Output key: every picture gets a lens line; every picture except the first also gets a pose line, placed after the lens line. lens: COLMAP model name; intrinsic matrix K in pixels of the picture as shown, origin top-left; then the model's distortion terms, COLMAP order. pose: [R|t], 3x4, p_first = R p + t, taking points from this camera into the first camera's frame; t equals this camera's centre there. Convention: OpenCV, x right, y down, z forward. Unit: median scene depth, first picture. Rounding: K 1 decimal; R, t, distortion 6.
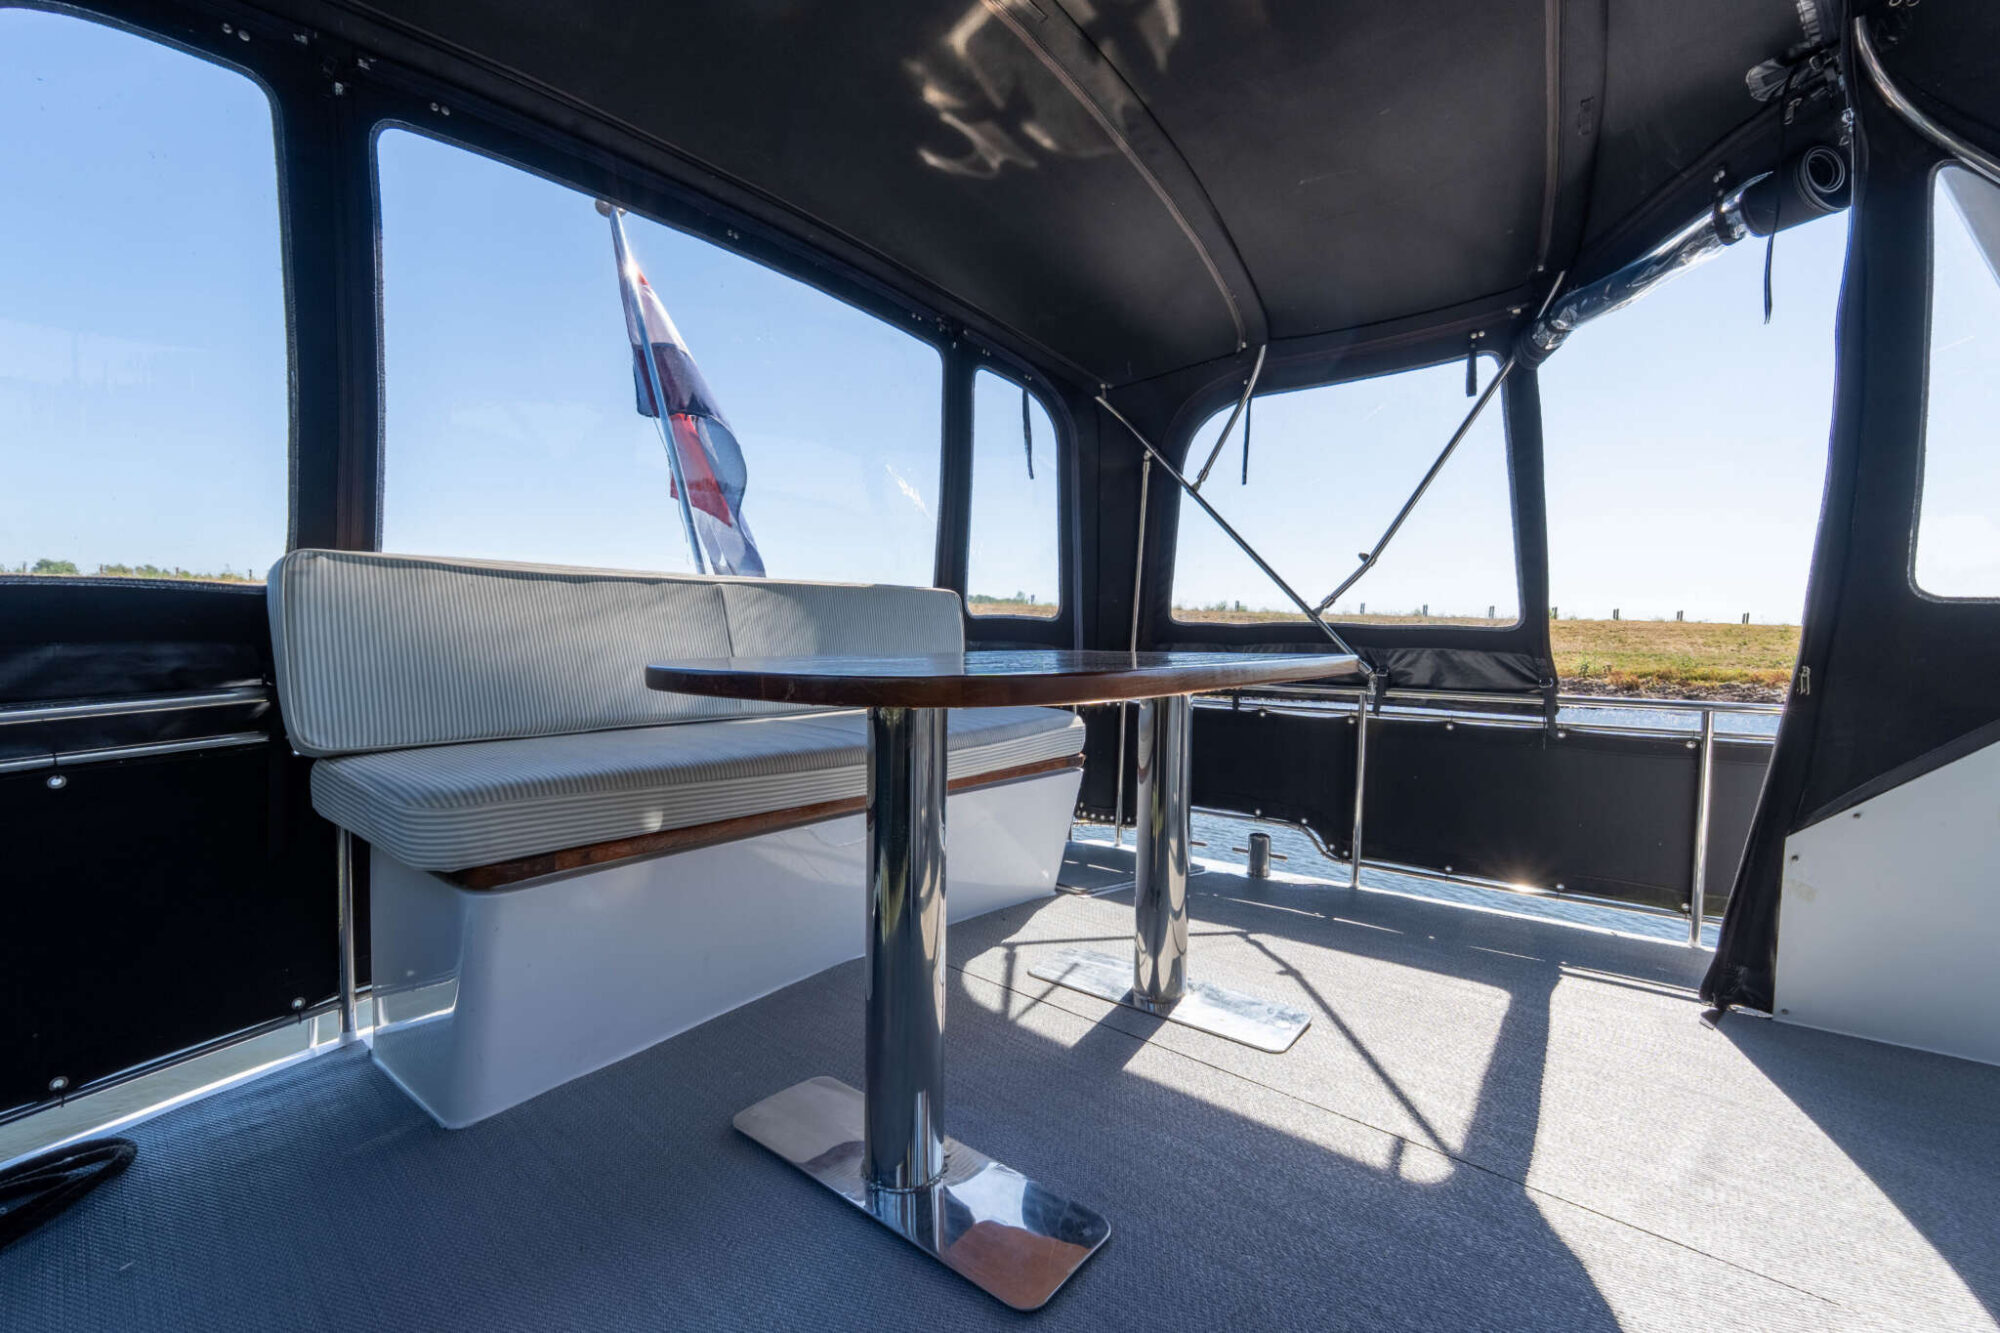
lens RADIAL K [[838.6, 0, 998.5], [0, 838.6, 662.7], [0, 0, 1]] dist [-0.004678, -0.000926]
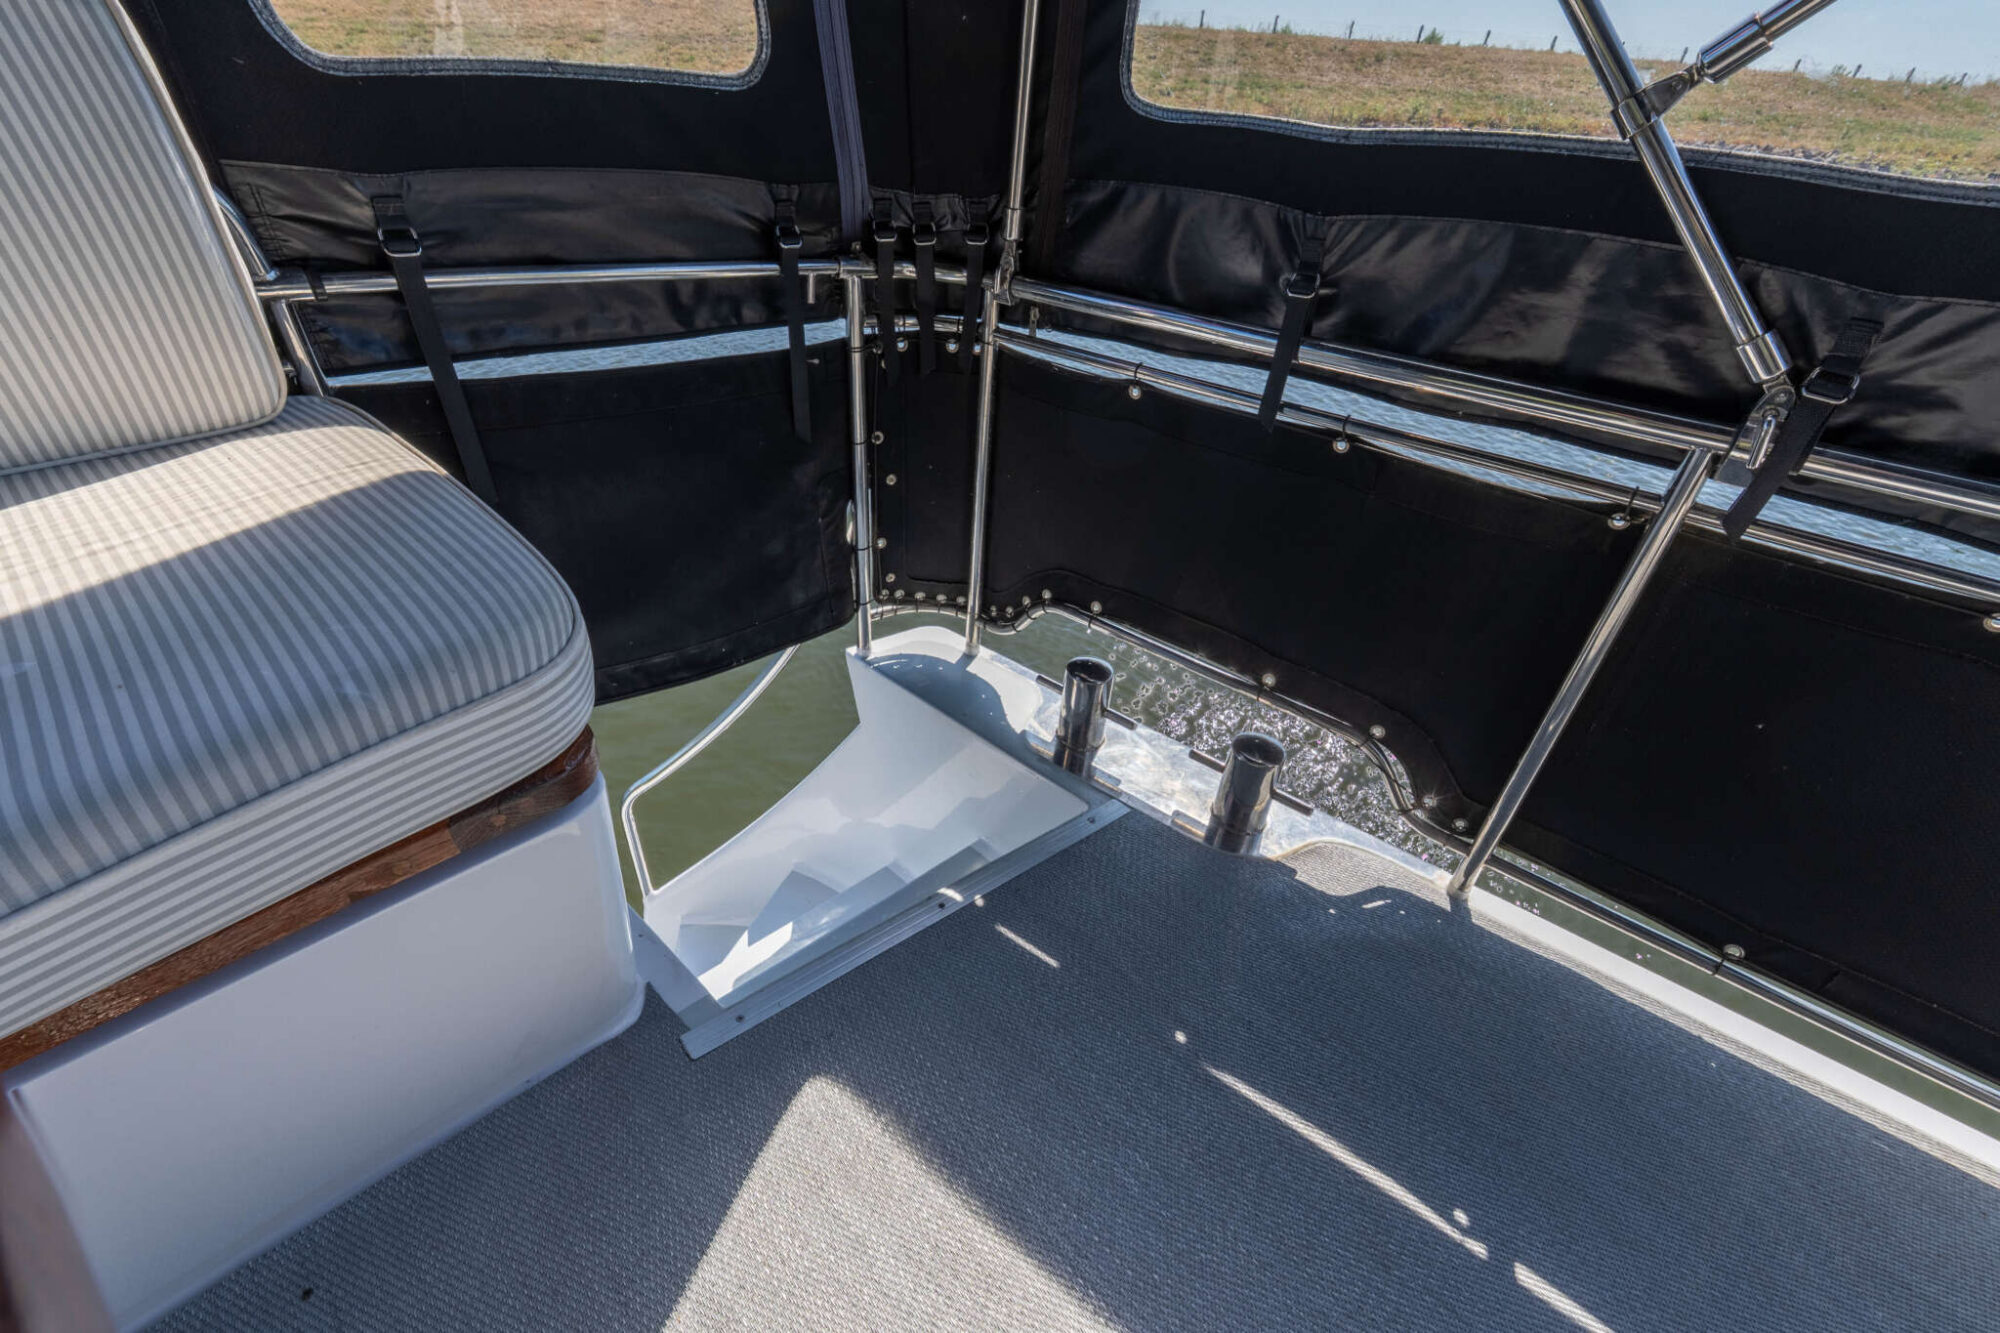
lens RADIAL K [[838.6, 0, 998.5], [0, 838.6, 662.7], [0, 0, 1]] dist [-0.004678, -0.000926]
pose [[0.998505, 0.048457, -0.025310, 0.198096], [-0.026385, 0.832629, 0.553203, -0.052151], [0.047880, -0.551707, 0.832662, 0.692638]]
